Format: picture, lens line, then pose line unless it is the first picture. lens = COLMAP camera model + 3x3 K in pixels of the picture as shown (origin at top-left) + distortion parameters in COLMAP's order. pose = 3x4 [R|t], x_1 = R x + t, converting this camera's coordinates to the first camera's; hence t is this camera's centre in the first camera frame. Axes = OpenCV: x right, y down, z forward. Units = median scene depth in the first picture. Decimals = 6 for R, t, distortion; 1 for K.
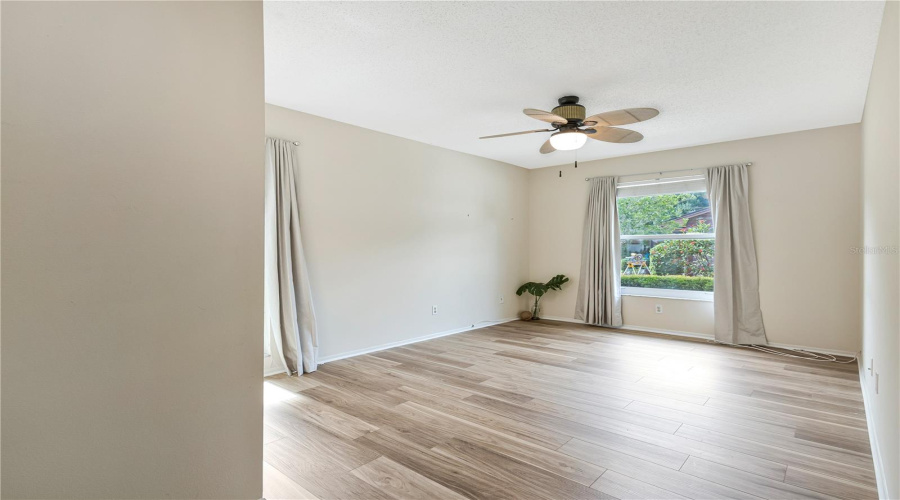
lens RADIAL K [[423.6, 0, 451.0], [0, 423.6, 250.8], [0, 0, 1]] dist [0.018734, -0.004188]
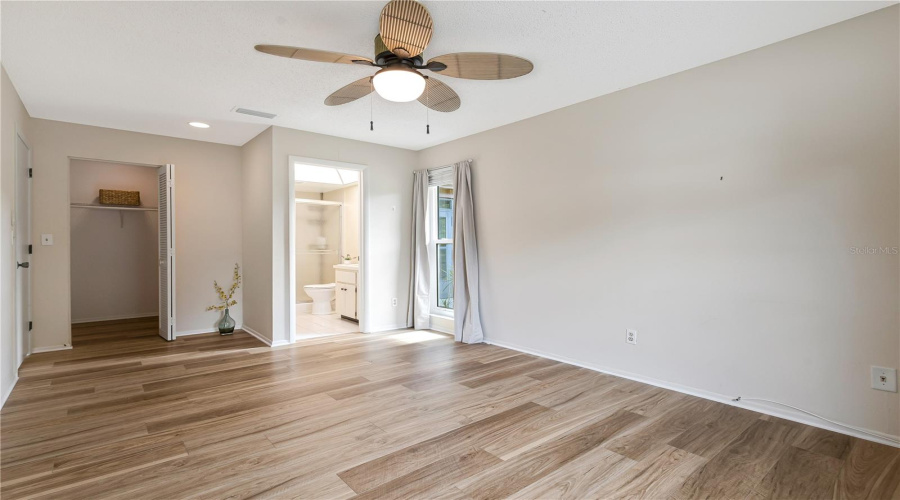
lens RADIAL K [[423.6, 0, 450.9], [0, 423.6, 249.9], [0, 0, 1]] dist [0.018734, -0.004188]
pose [[-0.153113, 0.009251, -0.988165, 0.772554], [0.002212, 0.999957, 0.009019, 0.000721], [0.988206, -0.000805, -0.153127, 0.983283]]
